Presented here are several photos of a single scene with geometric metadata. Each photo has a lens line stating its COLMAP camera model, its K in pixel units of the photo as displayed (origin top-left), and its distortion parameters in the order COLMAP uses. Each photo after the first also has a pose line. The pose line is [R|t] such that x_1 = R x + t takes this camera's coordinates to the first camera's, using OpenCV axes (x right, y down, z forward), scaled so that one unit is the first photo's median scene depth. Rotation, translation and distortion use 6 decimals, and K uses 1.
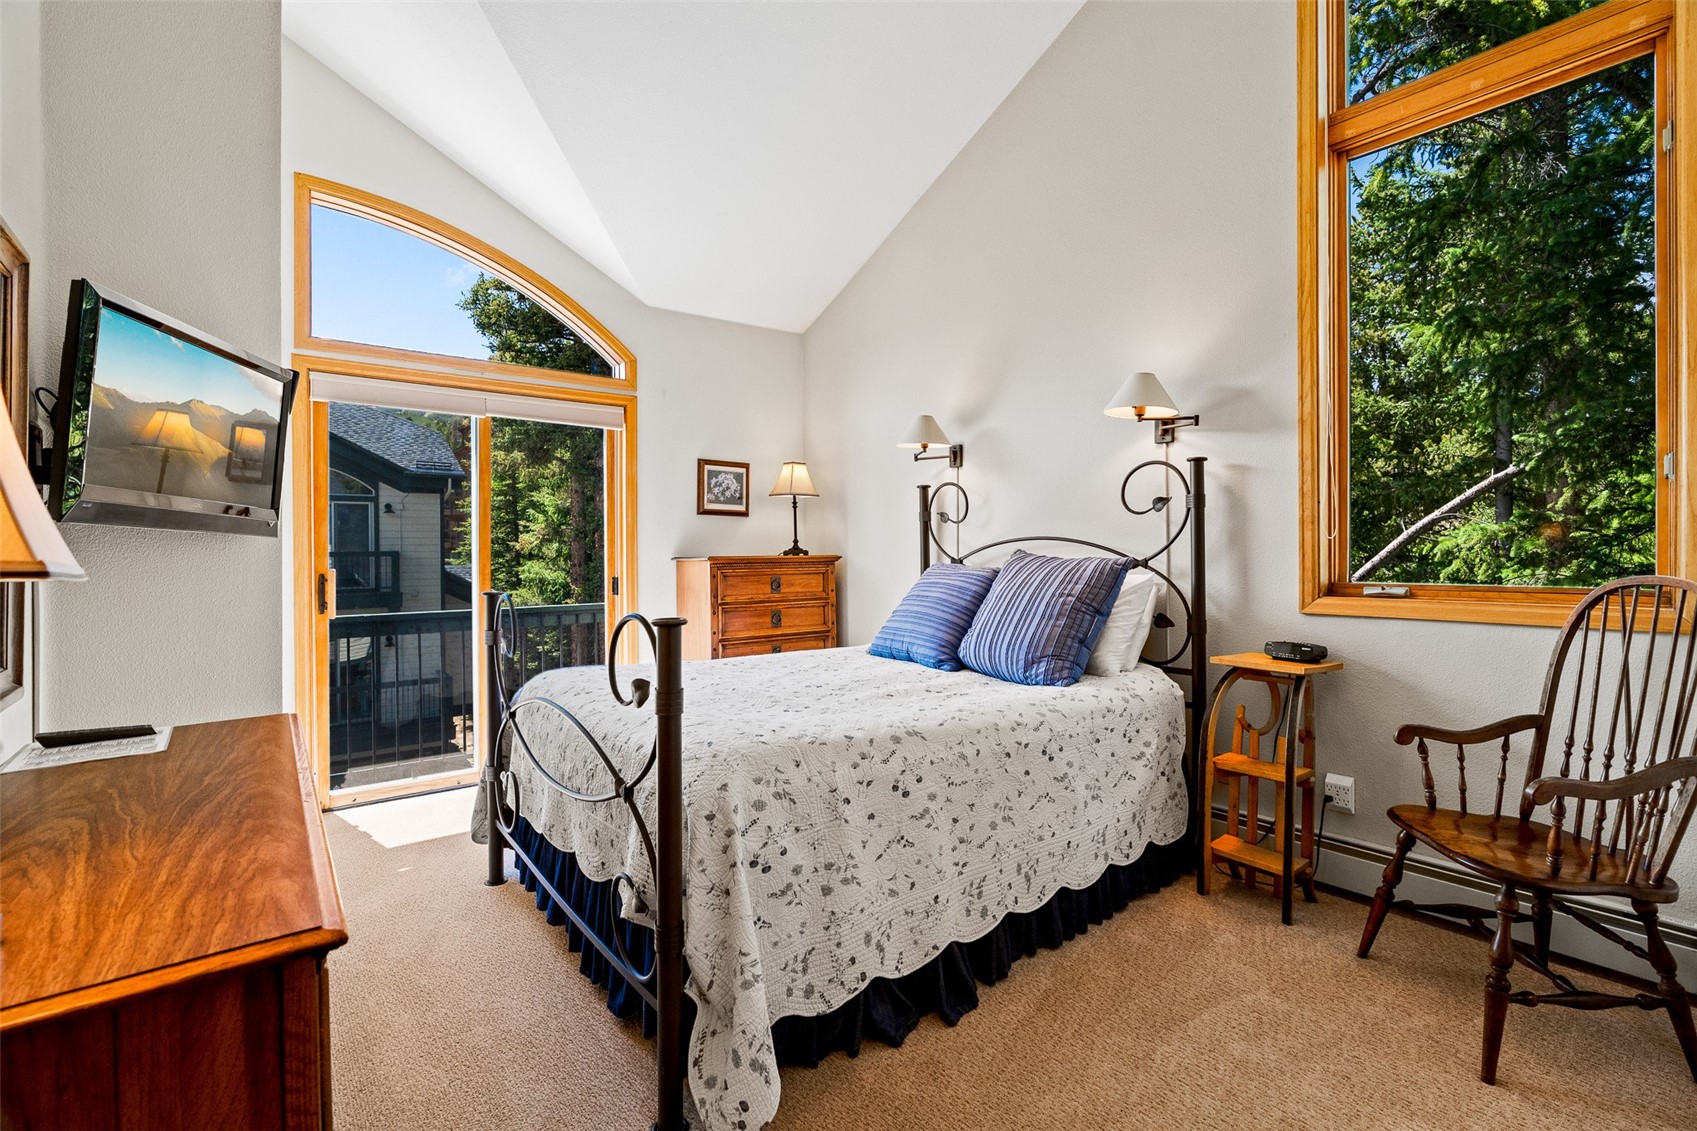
lens RADIAL K [[768.7, 0, 844.3], [0, 768.7, 553.7], [0, 0, 1]] dist [-0.004939, 0.002554]
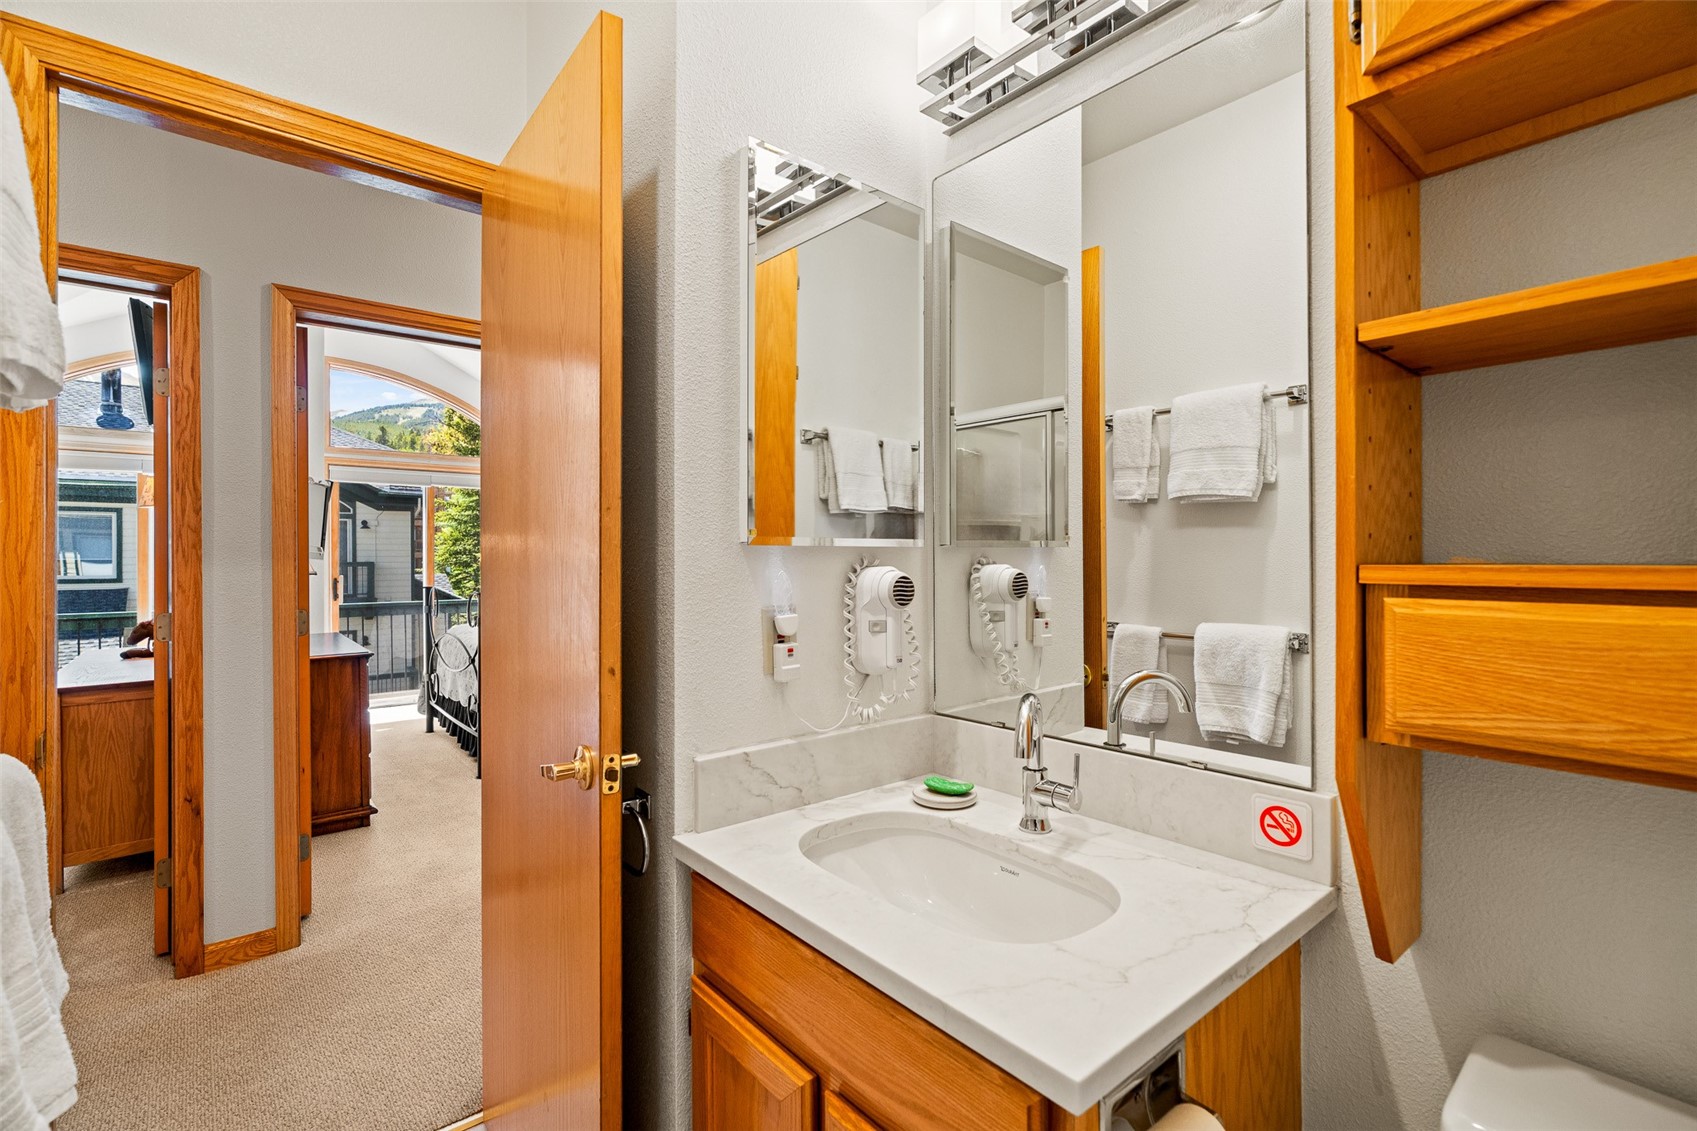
lens RADIAL K [[768.7, 0, 852.6], [0, 768.7, 557.0], [0, 0, 1]] dist [-0.004939, 0.002554]
pose [[0.999404, -0.000534, 0.034528, 0.244769], [0.000776, 0.999975, -0.006987, -0.005353], [-0.034523, 0.007010, 0.999379, -0.439949]]
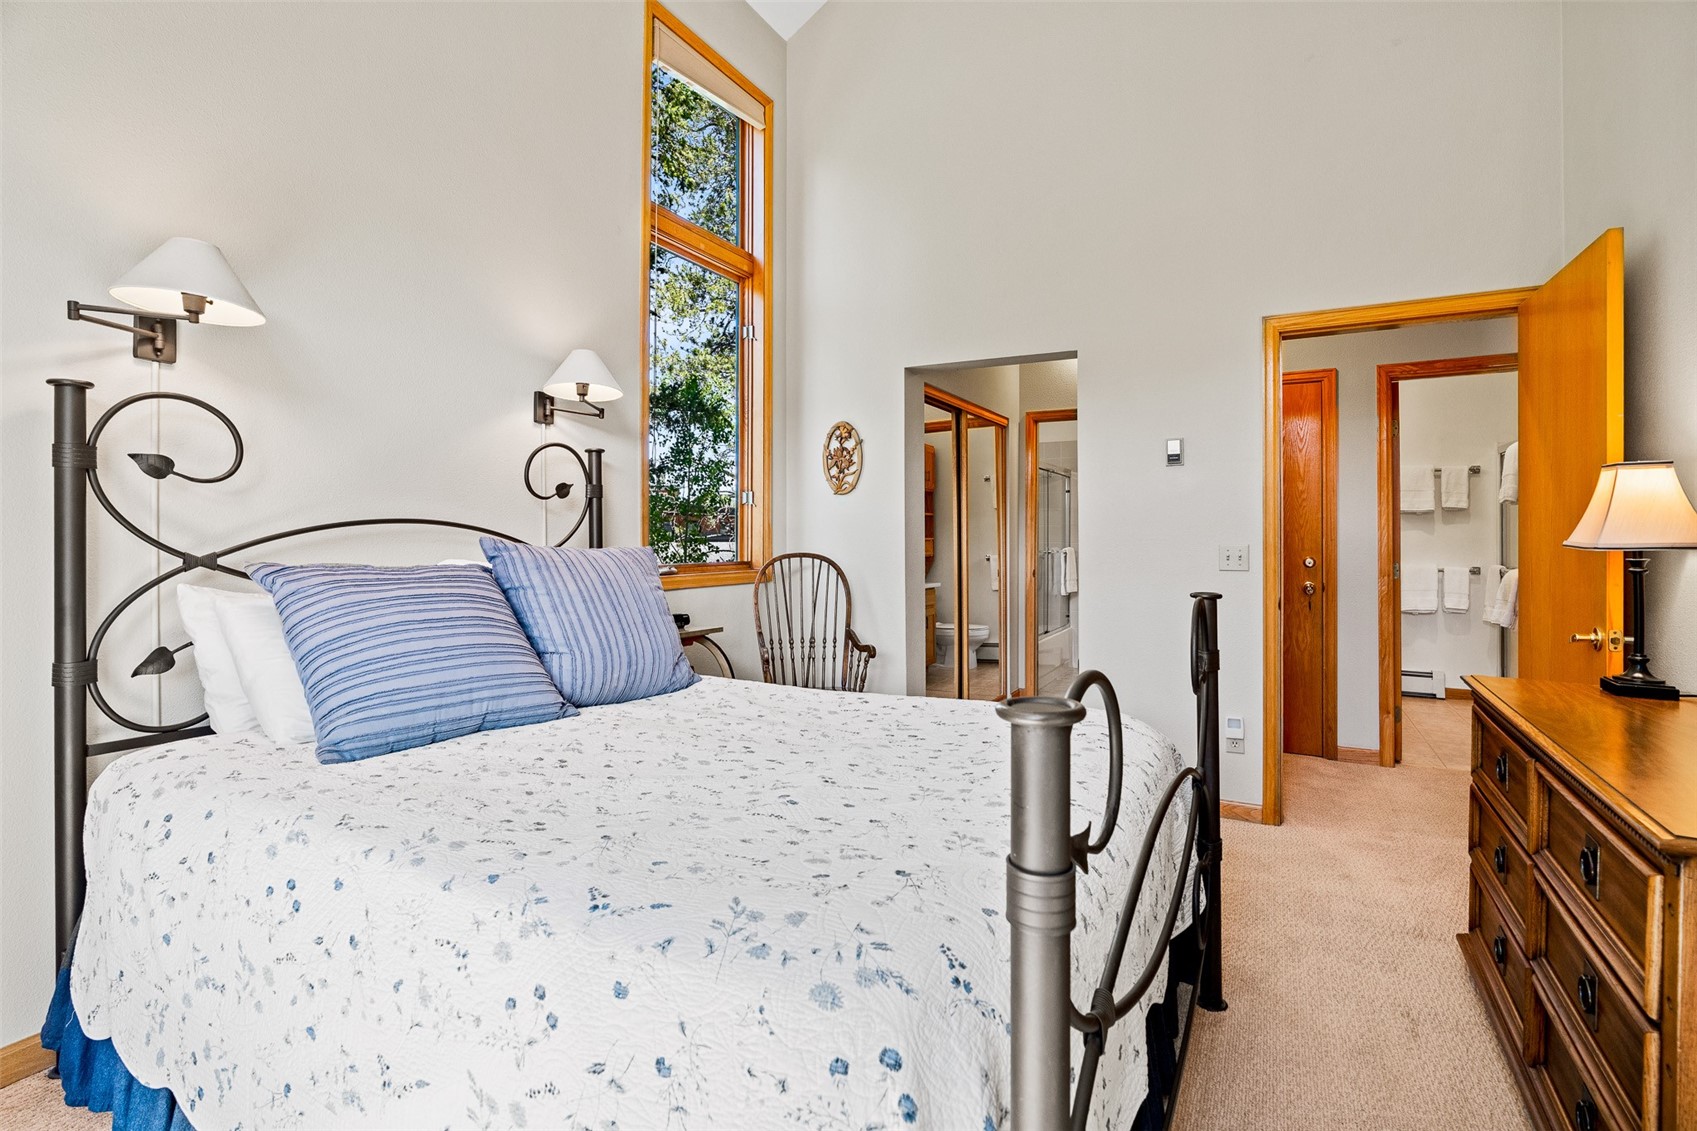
lens RADIAL K [[768.7, 0, 848.9], [0, 768.7, 554.7], [0, 0, 1]] dist [-0.004939, 0.002554]
pose [[-0.374522, -0.005262, 0.927203, -0.451136], [0.012205, 0.999869, 0.010604, 0.006592], [-0.927138, 0.015288, -0.374409, 0.764905]]
